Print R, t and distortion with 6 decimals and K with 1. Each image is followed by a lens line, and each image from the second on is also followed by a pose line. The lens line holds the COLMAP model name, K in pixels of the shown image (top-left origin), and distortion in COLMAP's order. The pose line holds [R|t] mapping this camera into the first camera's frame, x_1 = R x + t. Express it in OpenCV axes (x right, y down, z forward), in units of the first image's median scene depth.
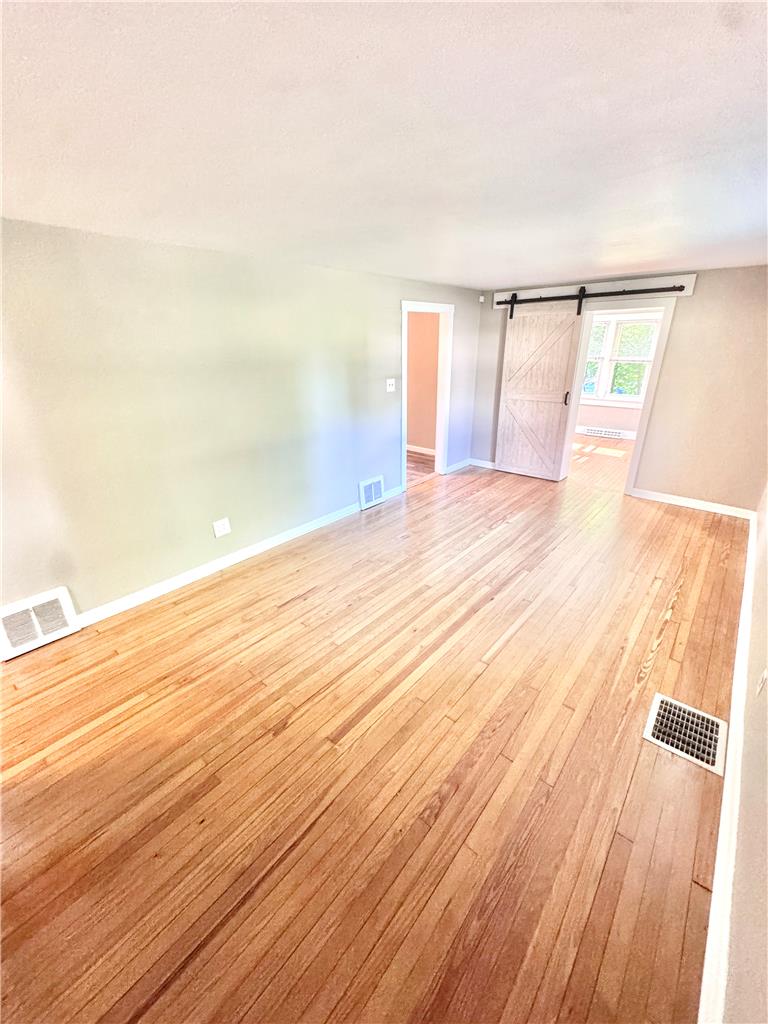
lens RADIAL K [[405.6, 0, 380.0], [0, 405.6, 515.9], [0, 0, 1]] dist [0.002580, 0.000699]
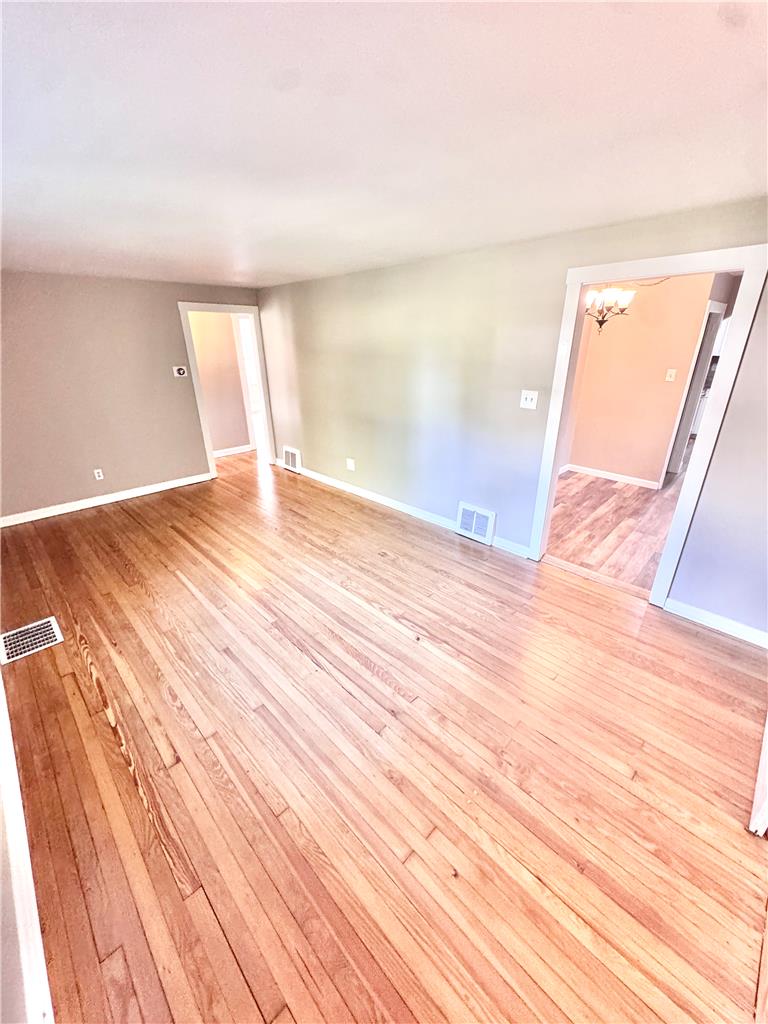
lens RADIAL K [[405.6, 0, 379.7], [0, 405.6, 504.7], [0, 0, 1]] dist [0.002580, 0.000699]
pose [[-0.071984, 0.389642, -0.918149, 1.022486], [-0.382813, 0.839243, 0.386169, -0.465573], [0.921017, 0.379277, 0.088748, 1.053827]]
